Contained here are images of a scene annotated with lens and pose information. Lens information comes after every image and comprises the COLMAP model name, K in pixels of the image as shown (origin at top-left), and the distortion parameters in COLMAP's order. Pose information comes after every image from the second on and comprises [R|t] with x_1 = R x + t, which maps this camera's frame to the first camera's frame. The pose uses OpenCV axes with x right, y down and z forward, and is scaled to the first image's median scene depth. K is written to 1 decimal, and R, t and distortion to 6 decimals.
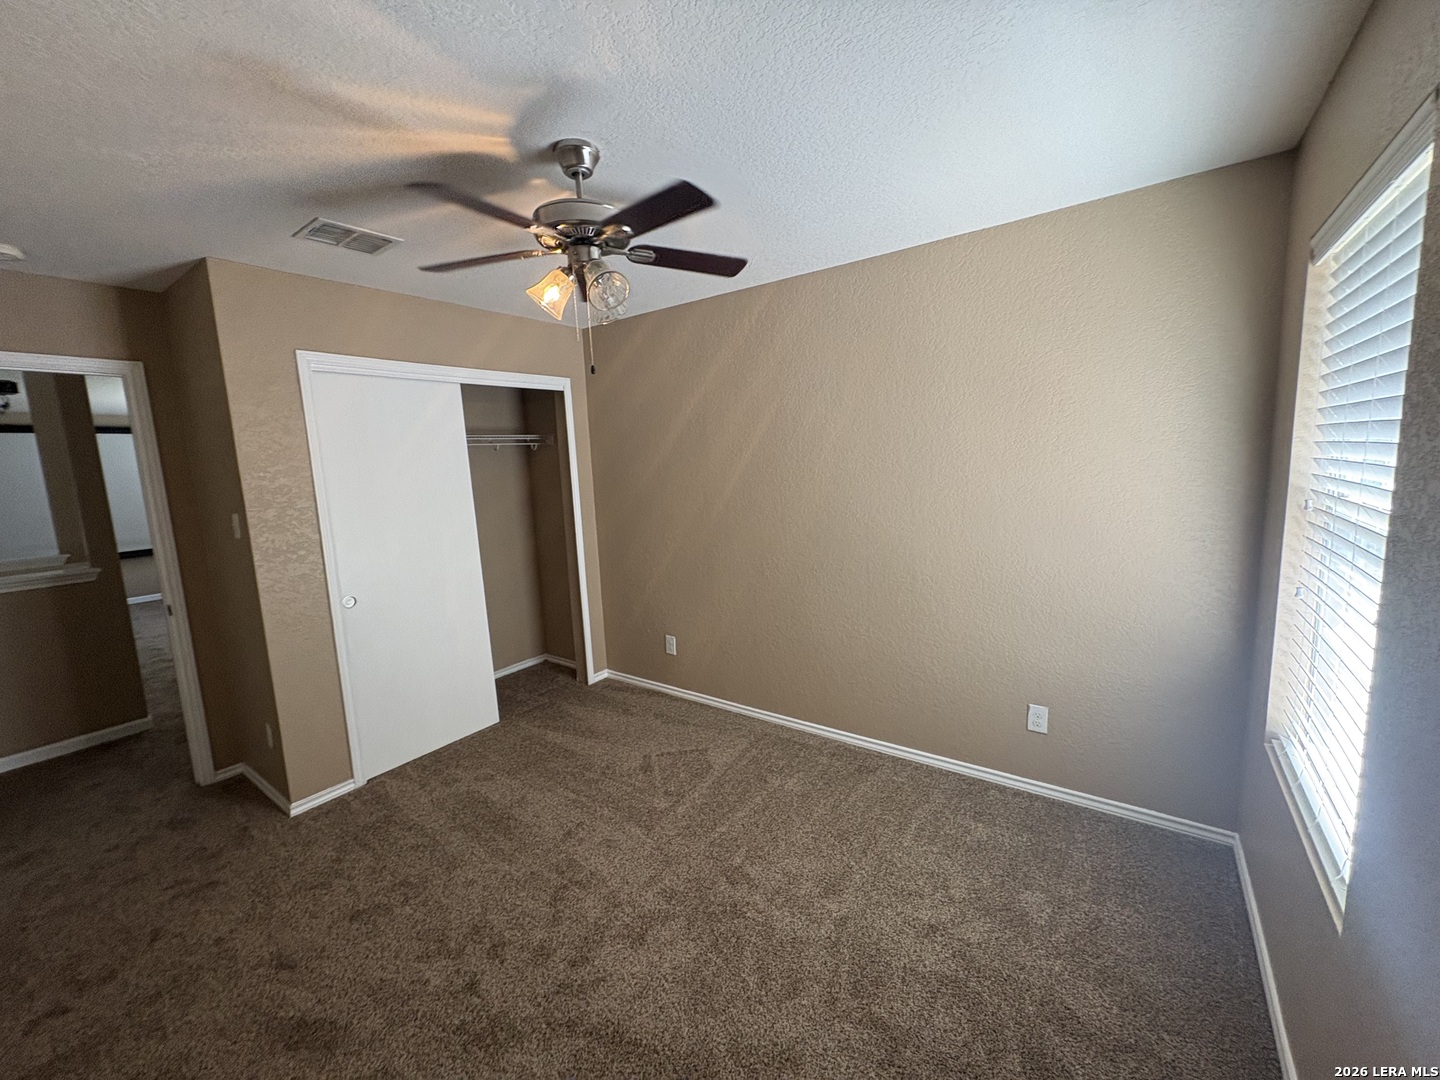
lens RADIAL K [[581.3, 0, 720.0], [0, 581.3, 540.0], [0, 0, 1]] dist [0.000221, 0.000007]
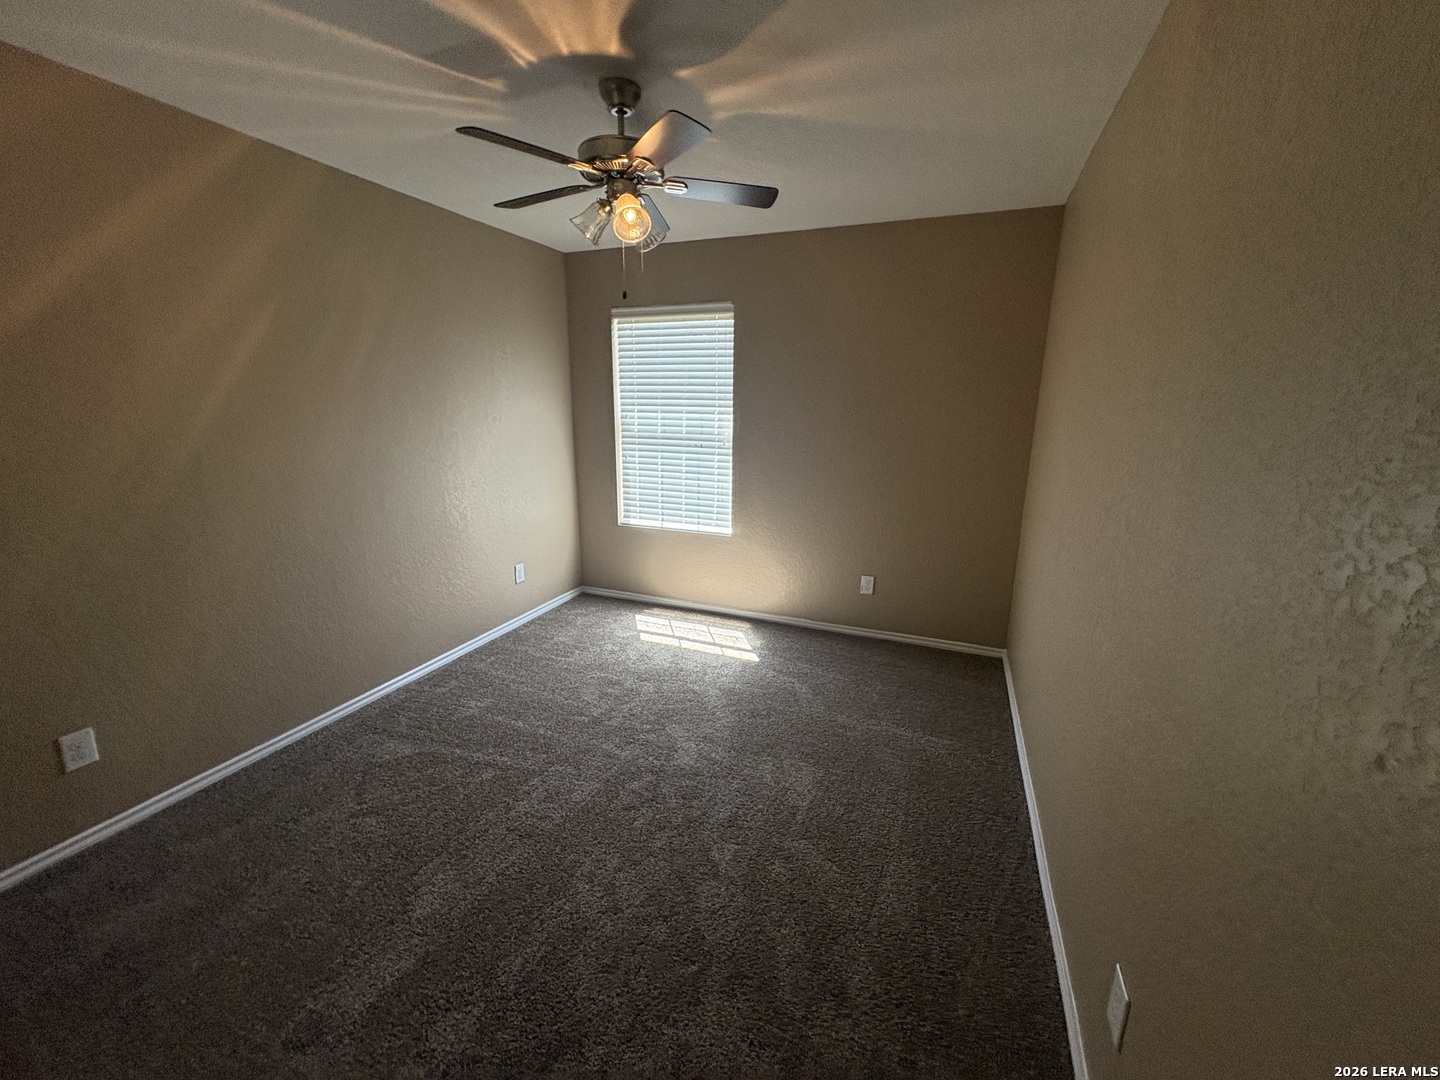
lens RADIAL K [[581.3, 0, 720.0], [0, 581.3, 540.0], [0, 0, 1]] dist [0.000221, 0.000007]
pose [[-0.250451, -0.186238, 0.950047, -0.821244], [0.147494, 0.962527, 0.227567, -0.033144], [-0.956828, 0.197121, -0.213597, 0.665025]]
